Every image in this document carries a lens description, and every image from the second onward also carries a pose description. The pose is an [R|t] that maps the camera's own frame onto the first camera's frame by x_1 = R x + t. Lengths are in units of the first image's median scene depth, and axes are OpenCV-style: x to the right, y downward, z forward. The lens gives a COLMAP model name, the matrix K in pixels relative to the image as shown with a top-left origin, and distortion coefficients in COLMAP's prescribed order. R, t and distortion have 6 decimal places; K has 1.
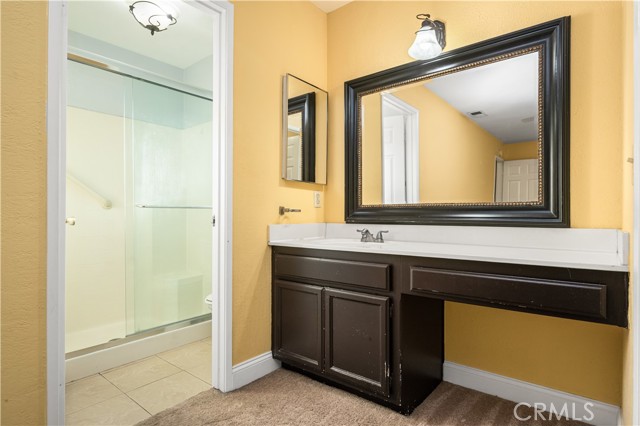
lens RADIAL K [[346.9, 0, 320.0], [0, 346.9, 213.0], [0, 0, 1]] dist [0.004445, 0.001734]
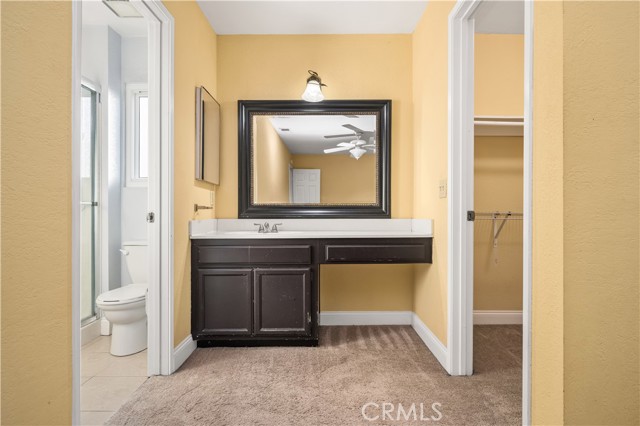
lens RADIAL K [[346.9, 0, 320.0], [0, 346.9, 213.0], [0, 0, 1]] dist [0.004445, 0.001734]
pose [[0.782243, -0.002871, 0.622967, -0.573360], [-0.002278, 0.999970, 0.007468, 0.000922], [-0.622969, -0.007261, 0.782212, -0.140015]]
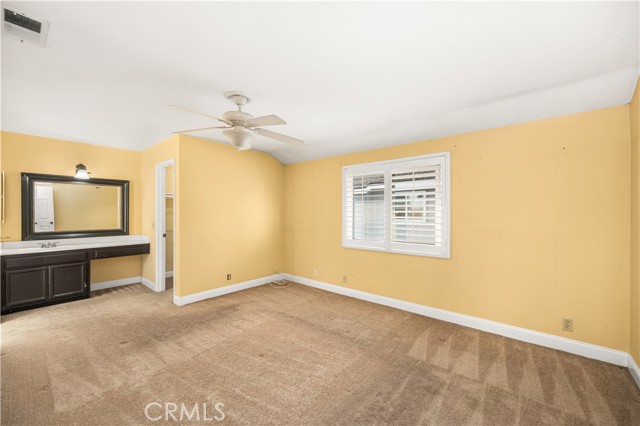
lens RADIAL K [[263.7, 0, 319.5], [0, 263.7, 215.0], [0, 0, 1]] dist [0.003443, 0.000243]
pose [[0.045669, -0.010475, 0.998902, -1.792933], [-0.005985, 0.999924, 0.010760, -0.192839], [-0.998939, -0.006470, 0.045603, -1.052826]]
